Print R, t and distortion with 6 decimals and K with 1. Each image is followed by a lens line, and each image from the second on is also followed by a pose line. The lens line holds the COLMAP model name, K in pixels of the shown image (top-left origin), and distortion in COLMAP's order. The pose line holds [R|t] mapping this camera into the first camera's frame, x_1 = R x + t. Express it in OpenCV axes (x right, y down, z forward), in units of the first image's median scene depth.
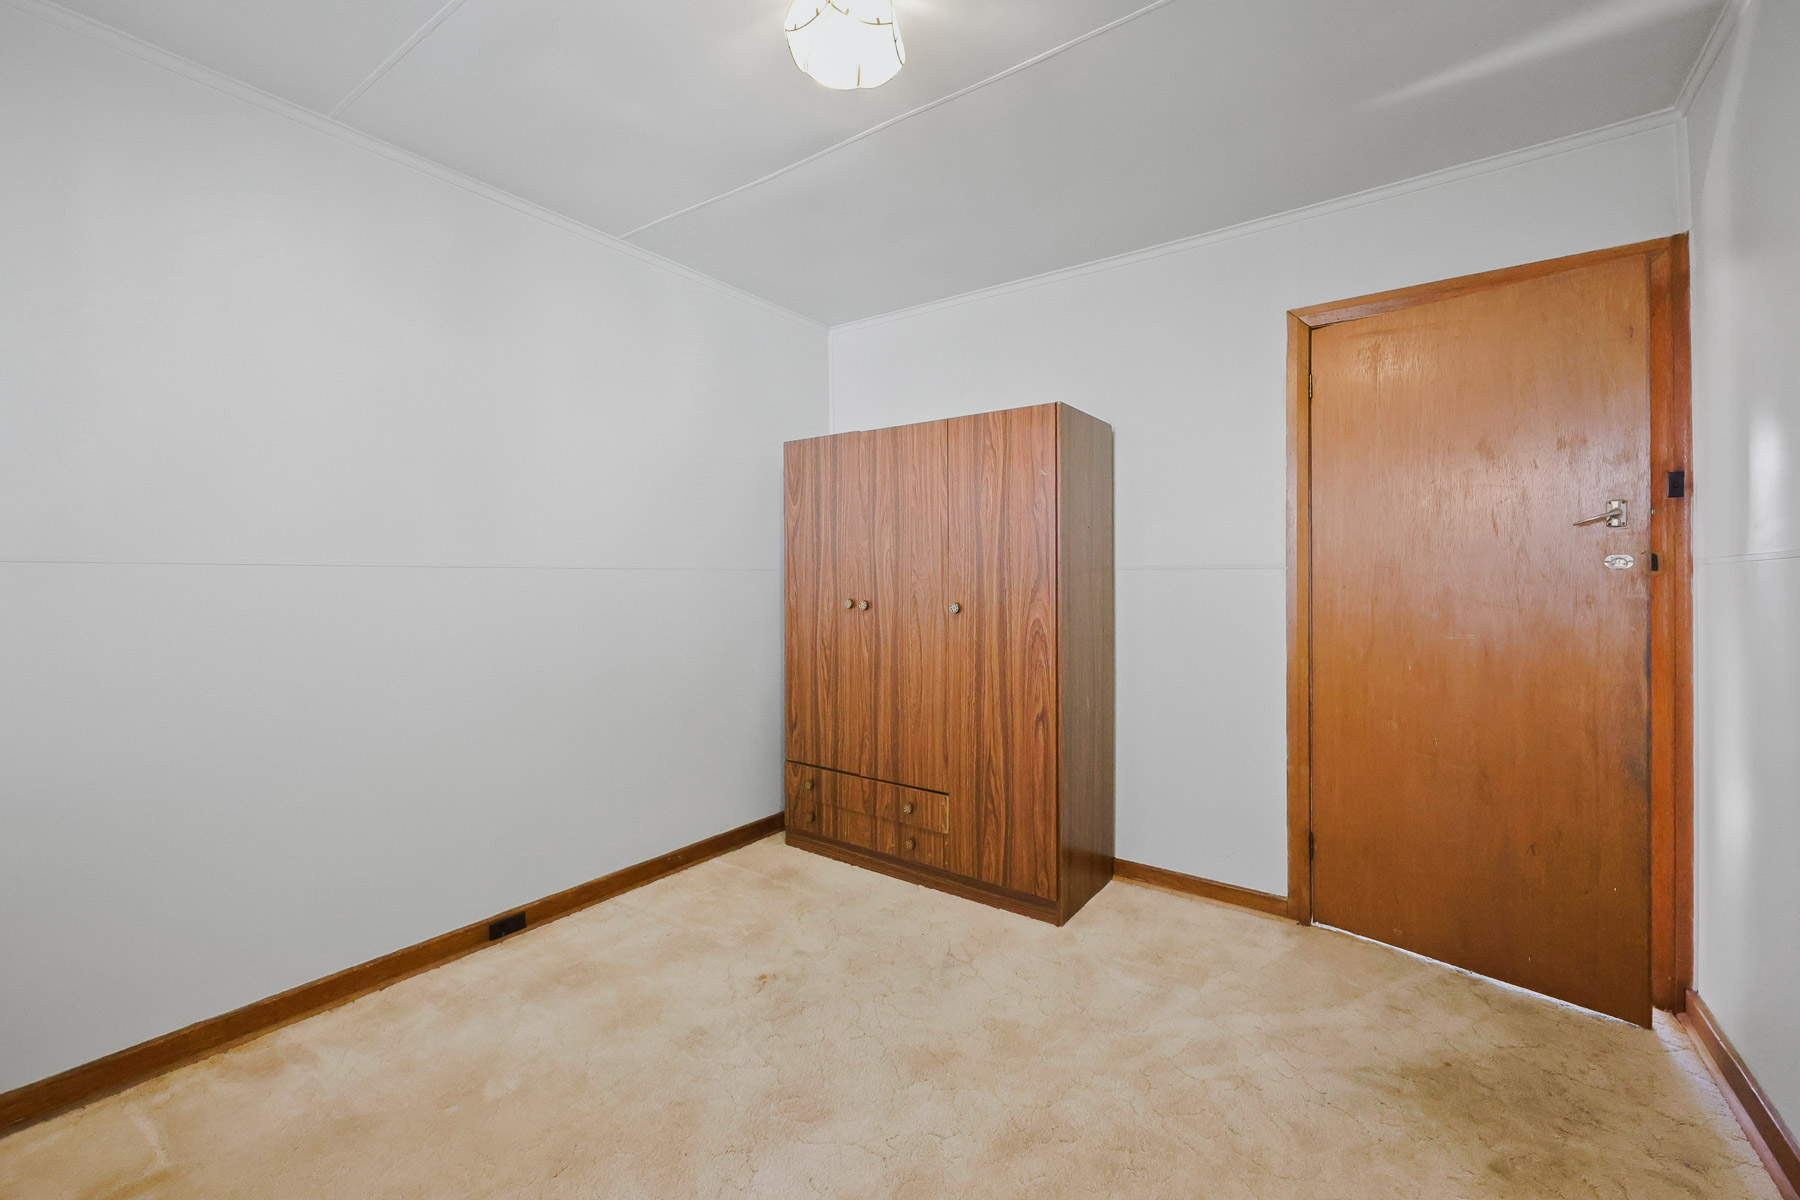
lens RADIAL K [[731.9, 0, 900.0], [0, 731.9, 592.6], [0, 0, 1]] dist [-0.000997, 0.000072]
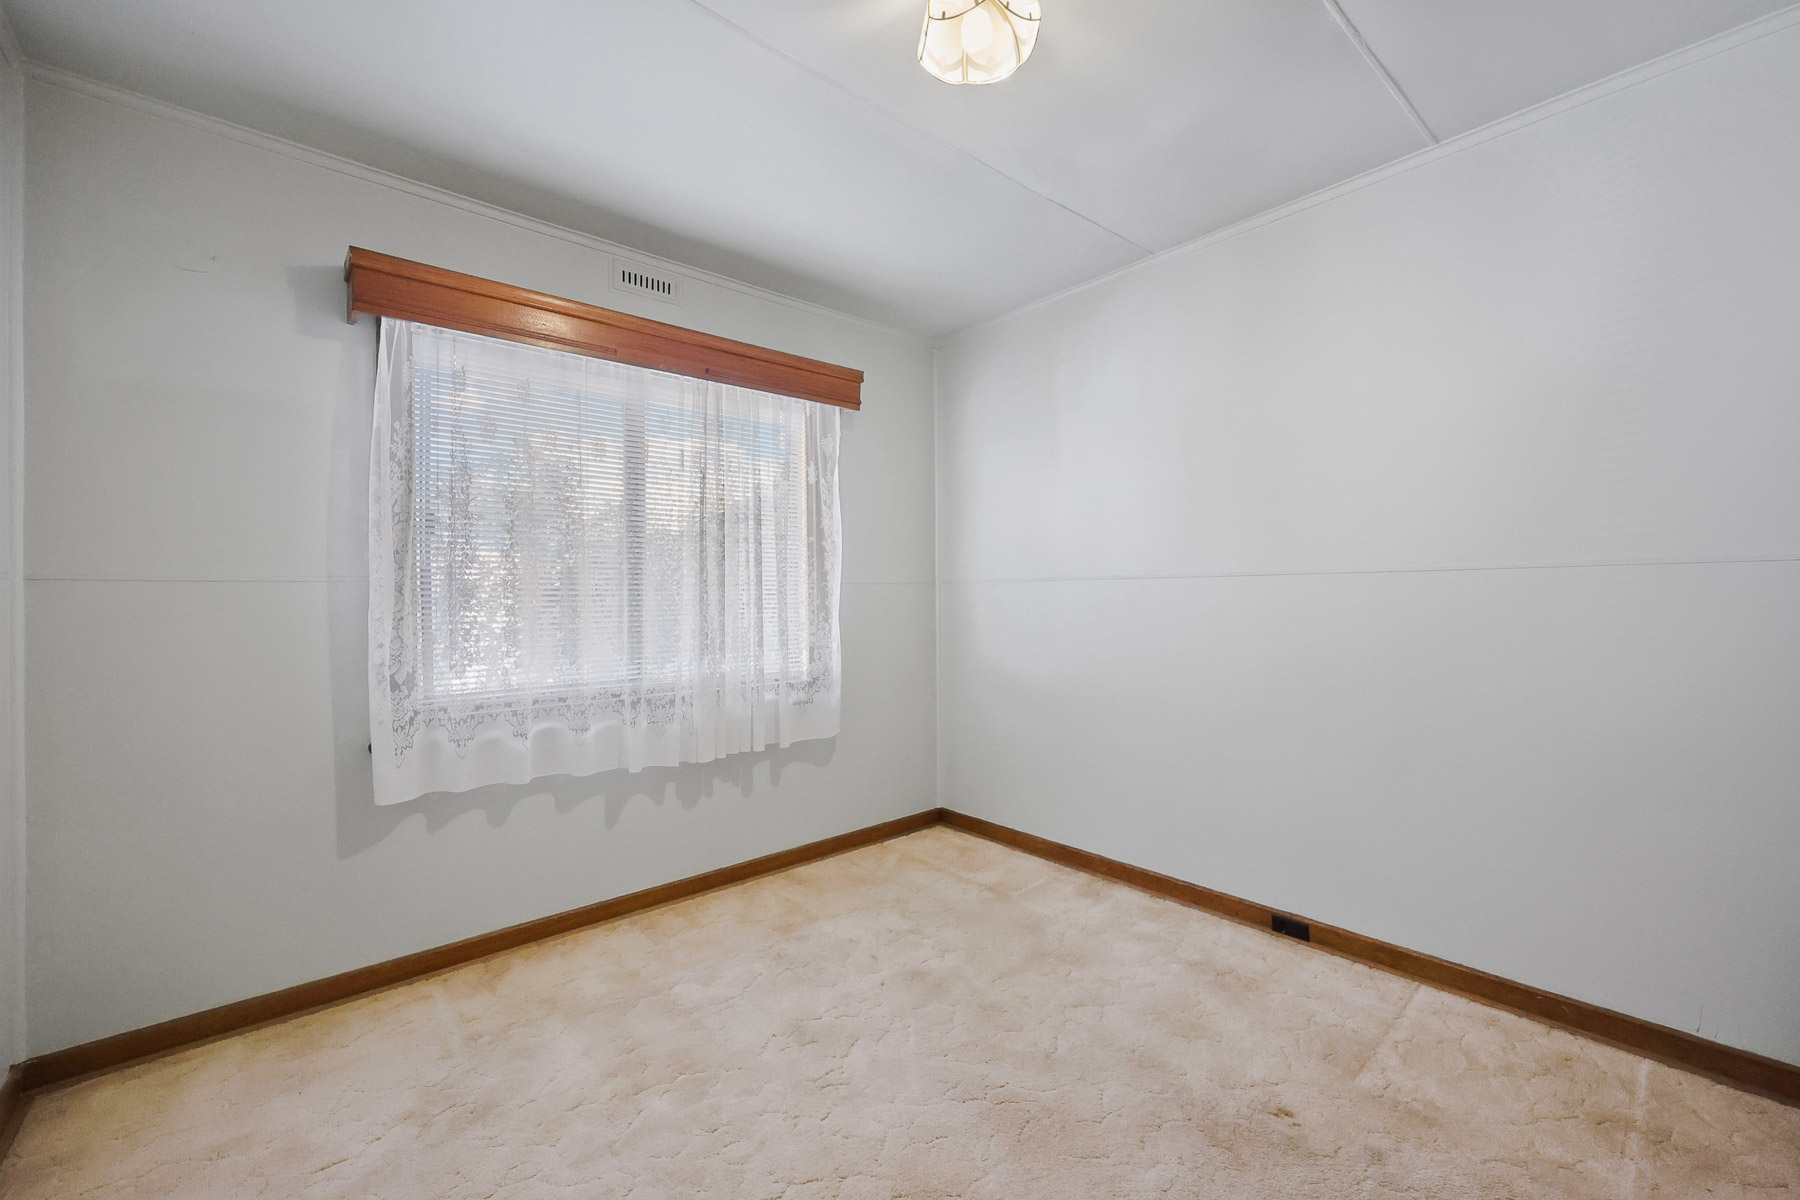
lens RADIAL K [[731.9, 0, 900.2], [0, 731.9, 597.2], [0, 0, 1]] dist [-0.000997, 0.000072]
pose [[-0.239687, 0.003421, -0.970844, 0.628714], [-0.002688, 0.999988, 0.004188, -0.002201], [0.970846, 0.003613, -0.239675, 0.793107]]
